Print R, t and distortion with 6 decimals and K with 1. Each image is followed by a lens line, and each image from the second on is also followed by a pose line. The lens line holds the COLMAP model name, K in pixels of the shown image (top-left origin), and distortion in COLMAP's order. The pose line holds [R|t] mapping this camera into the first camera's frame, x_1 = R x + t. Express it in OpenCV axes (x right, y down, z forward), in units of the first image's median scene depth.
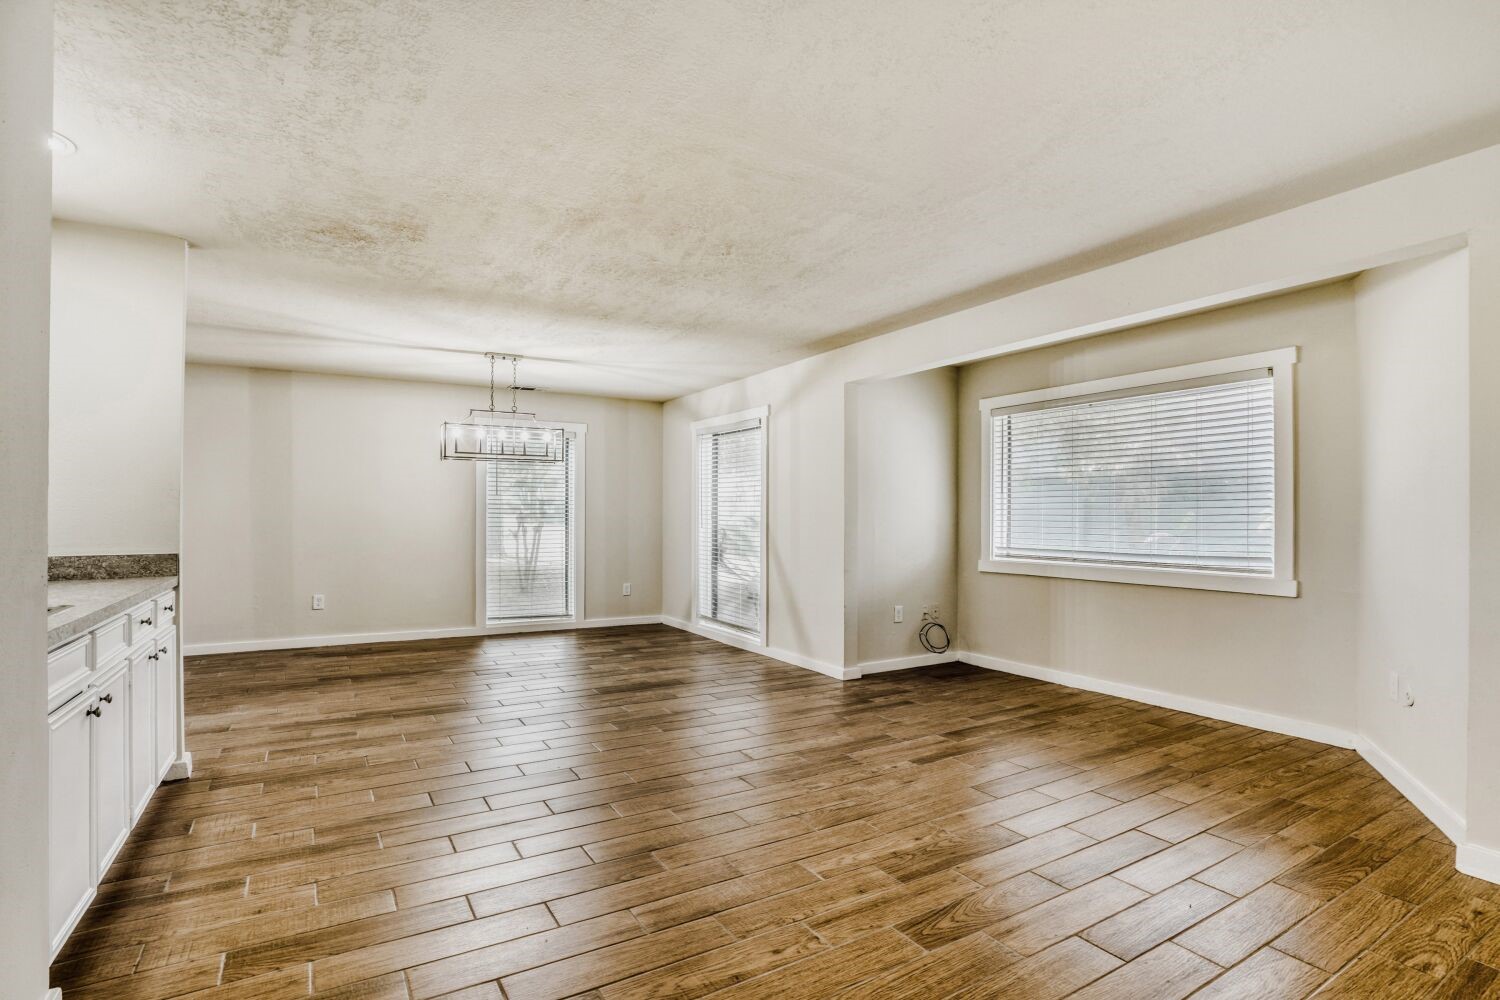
lens RADIAL K [[706.5, 0, 752.1], [0, 706.5, 512.0], [0, 0, 1]] dist [-0.006219, 0.000969]
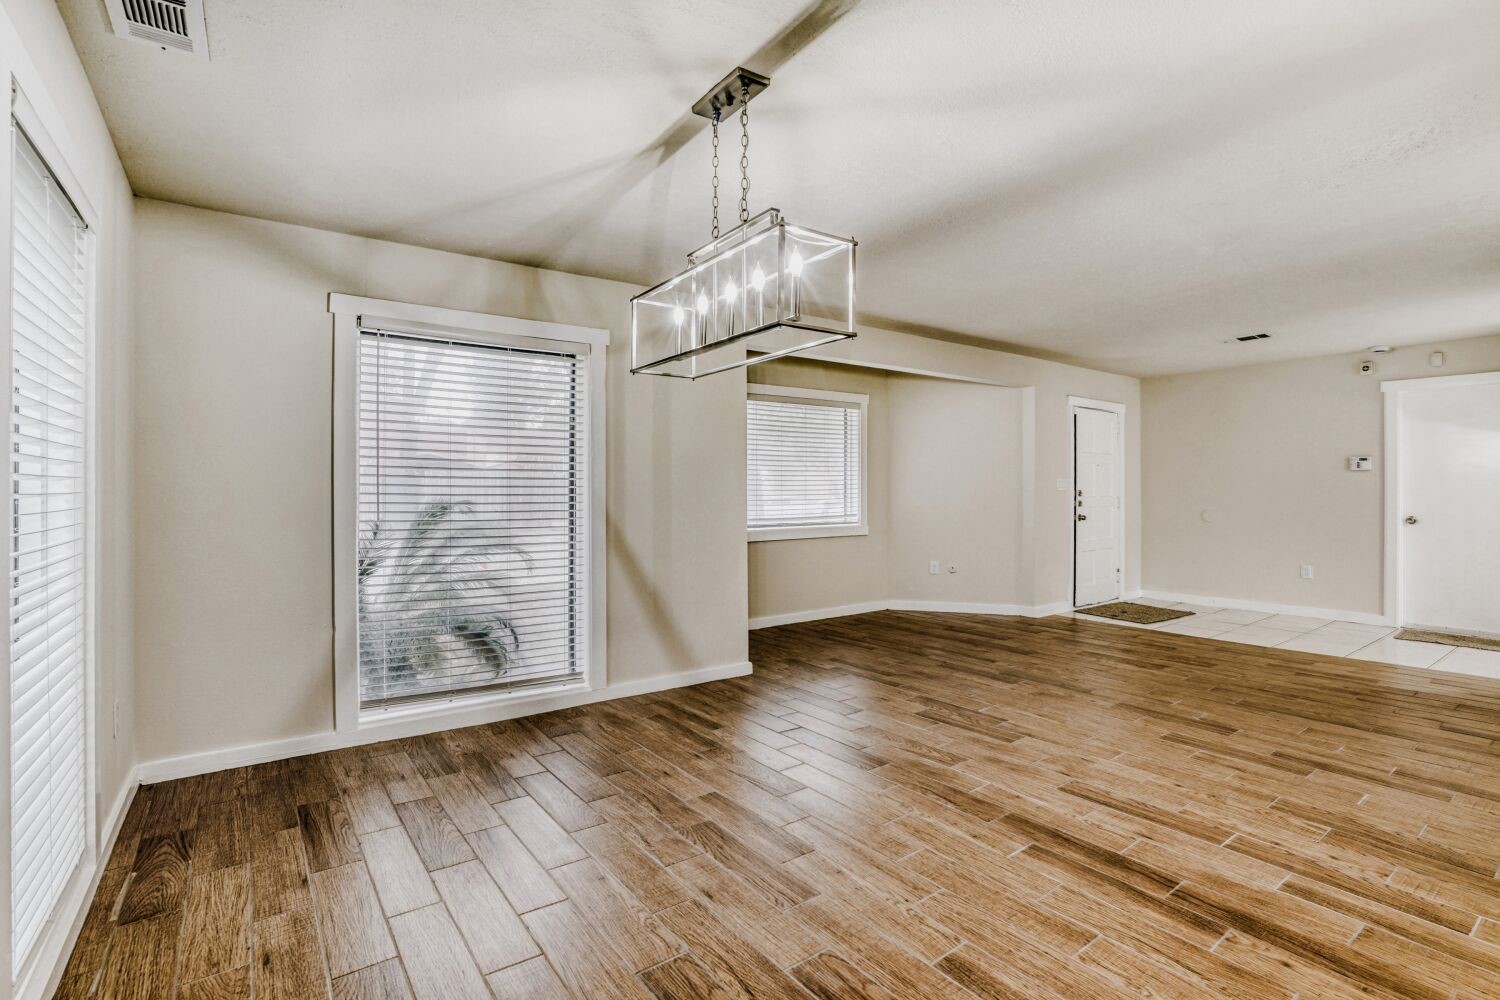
lens RADIAL K [[706.5, 0, 751.9], [0, 706.5, 496.6], [0, 0, 1]] dist [-0.006219, 0.000969]
pose [[-0.093666, -0.011251, 0.995540, -1.083048], [-0.003291, 0.999934, 0.010991, -0.000584], [-0.995598, -0.002247, -0.093697, 1.483632]]
